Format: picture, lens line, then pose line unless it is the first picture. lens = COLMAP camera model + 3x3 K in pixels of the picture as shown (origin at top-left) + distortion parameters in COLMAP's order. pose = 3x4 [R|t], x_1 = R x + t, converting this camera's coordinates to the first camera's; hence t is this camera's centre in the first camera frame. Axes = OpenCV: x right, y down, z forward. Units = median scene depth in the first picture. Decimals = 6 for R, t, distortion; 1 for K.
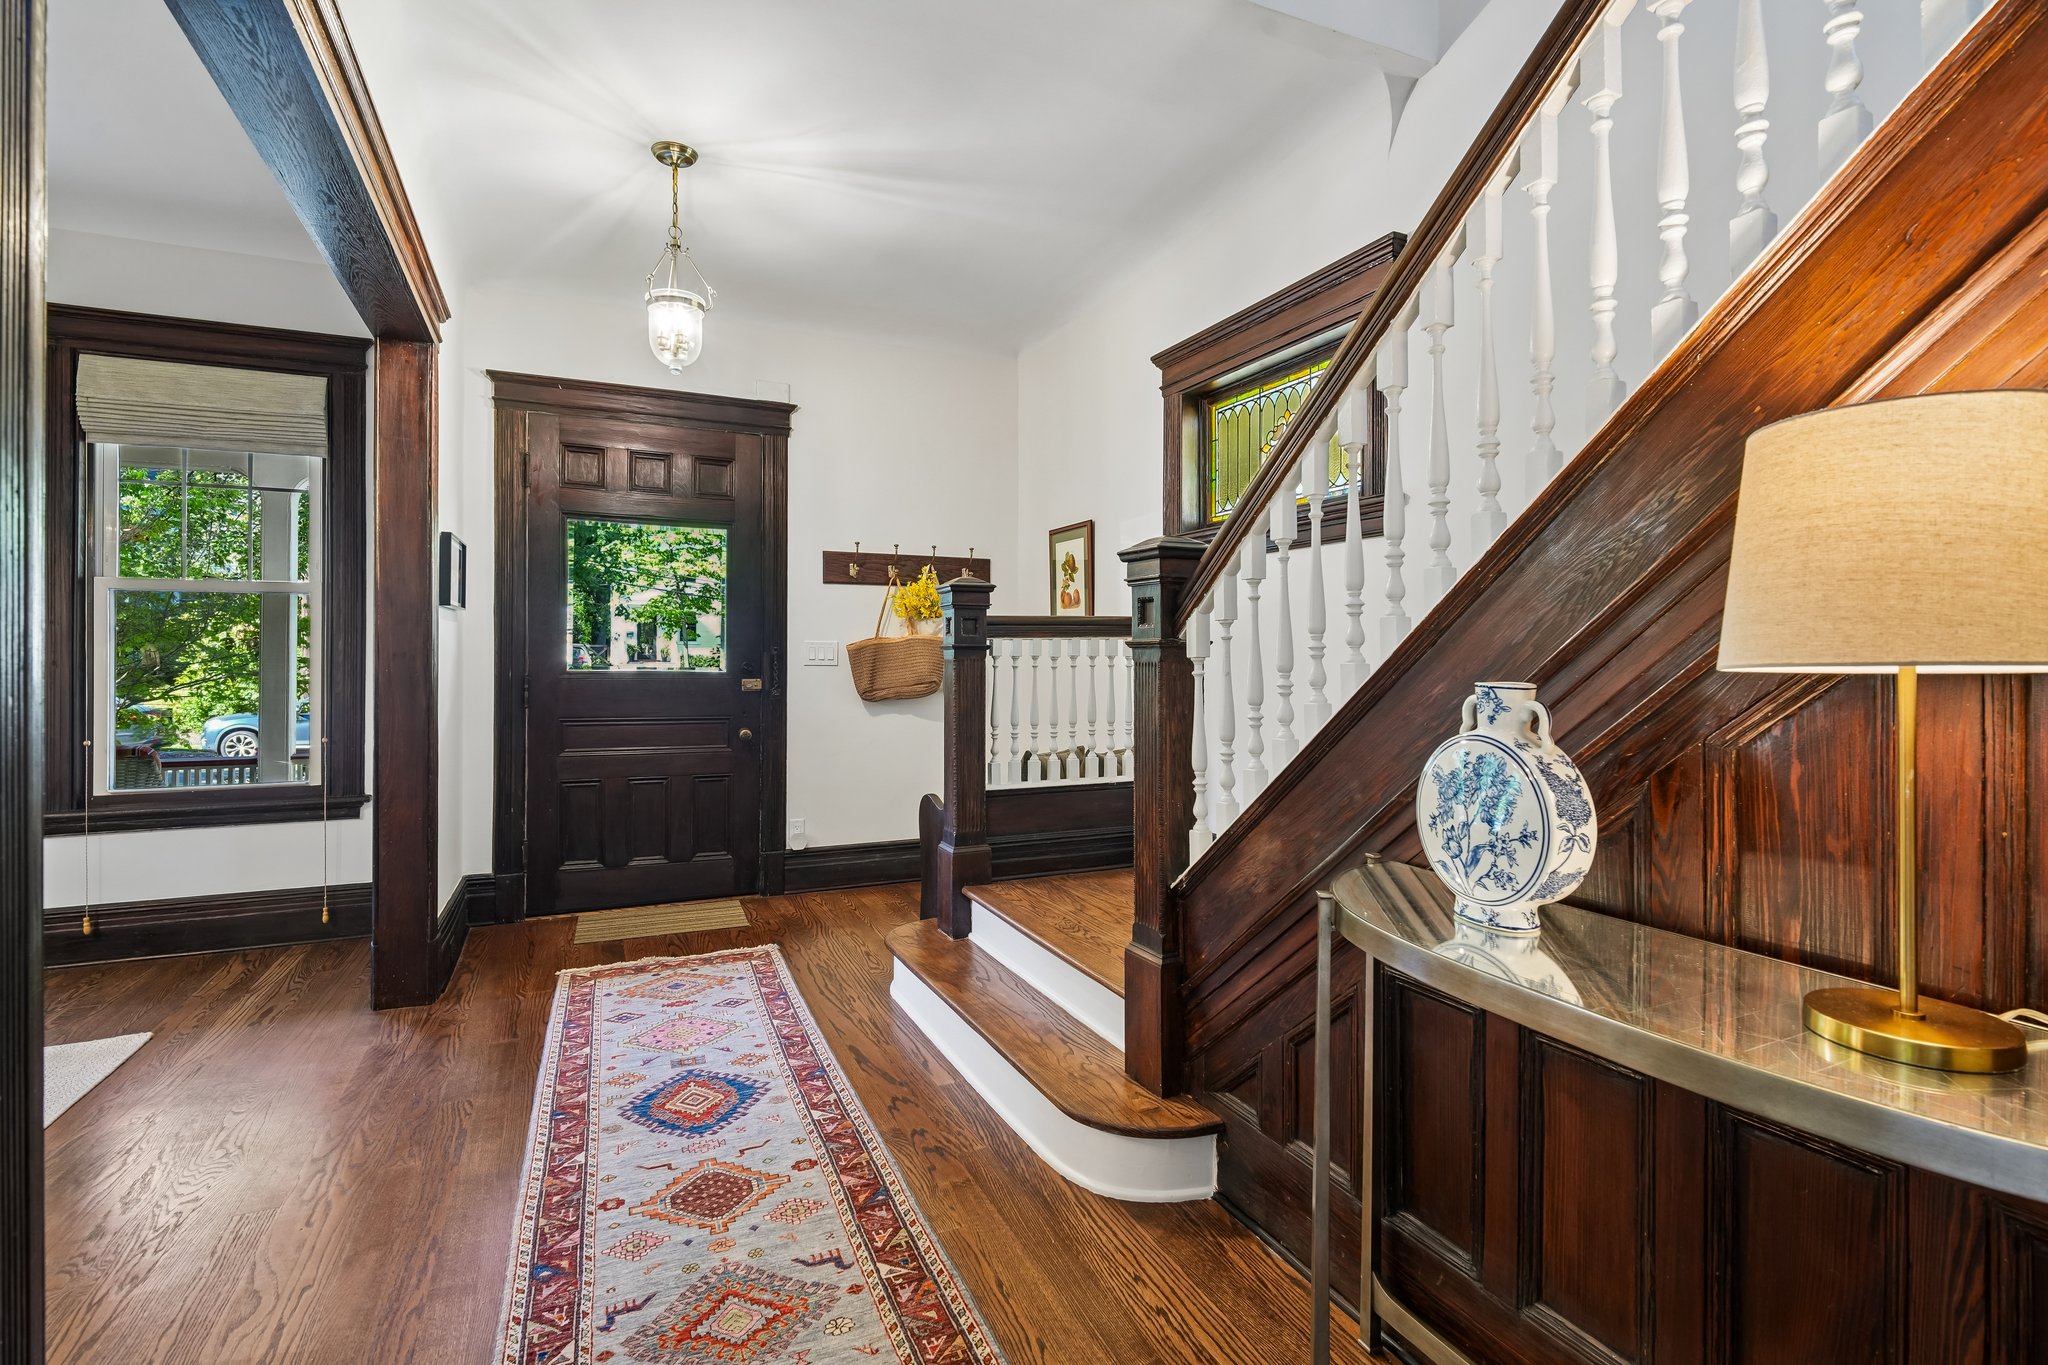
lens RADIAL K [[962.1, 0, 1033.9], [0, 962.1, 647.1], [0, 0, 1]] dist [0.003092, -0.004362]
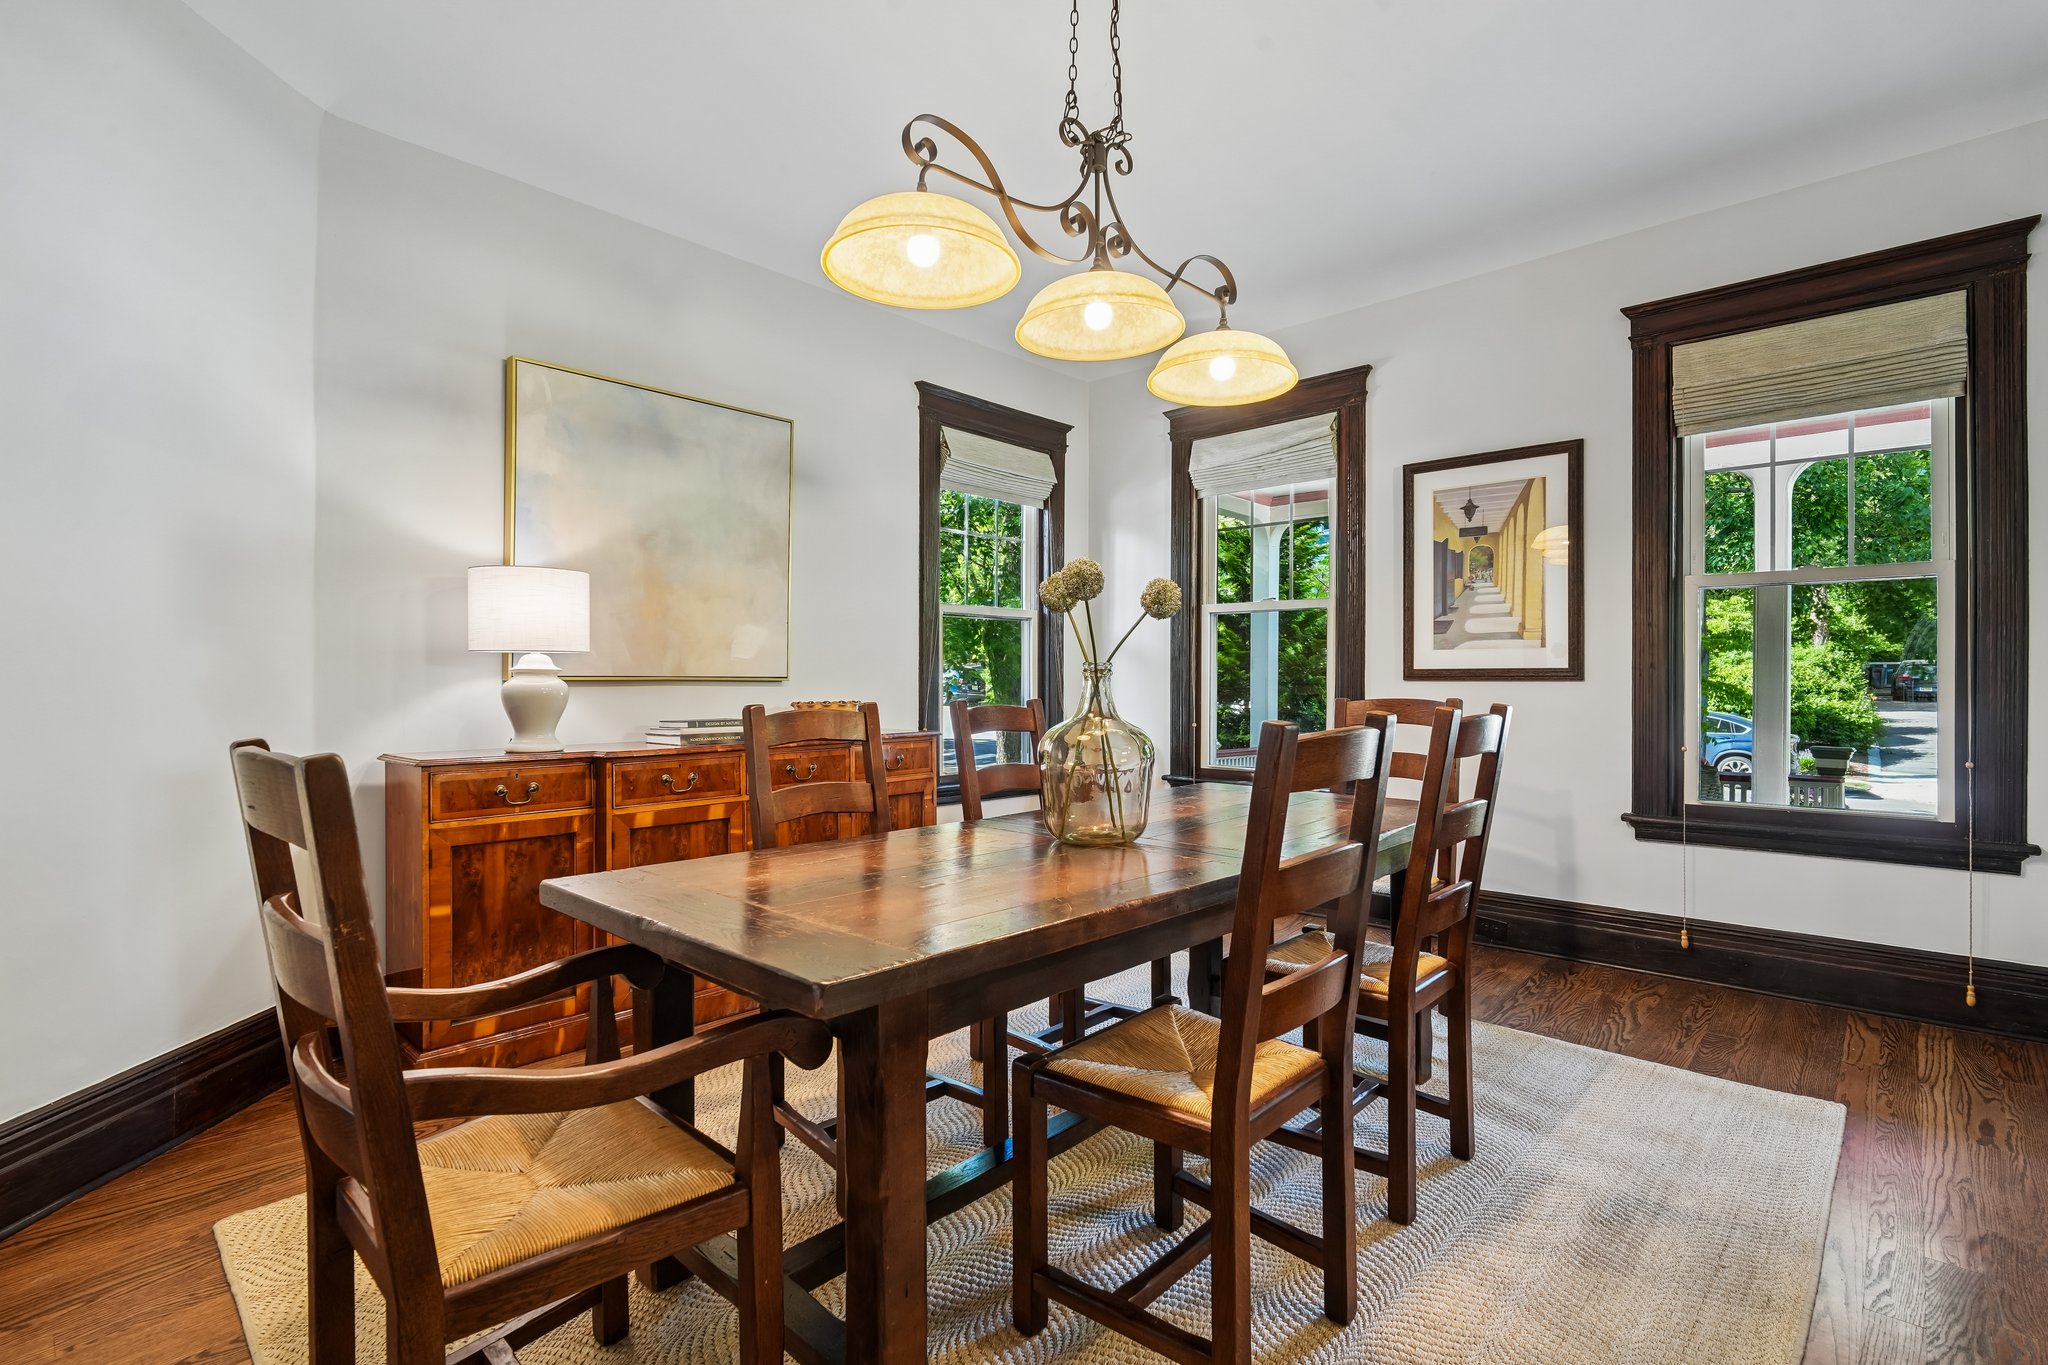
lens RADIAL K [[962.1, 0, 1037.1], [0, 962.1, 665.5], [0, 0, 1]] dist [0.003092, -0.004362]
pose [[0.381987, -0.014570, -0.924053, -0.387461], [0.008971, 0.999887, -0.012057, 0.024962], [0.924124, -0.003684, 0.382074, 0.038265]]
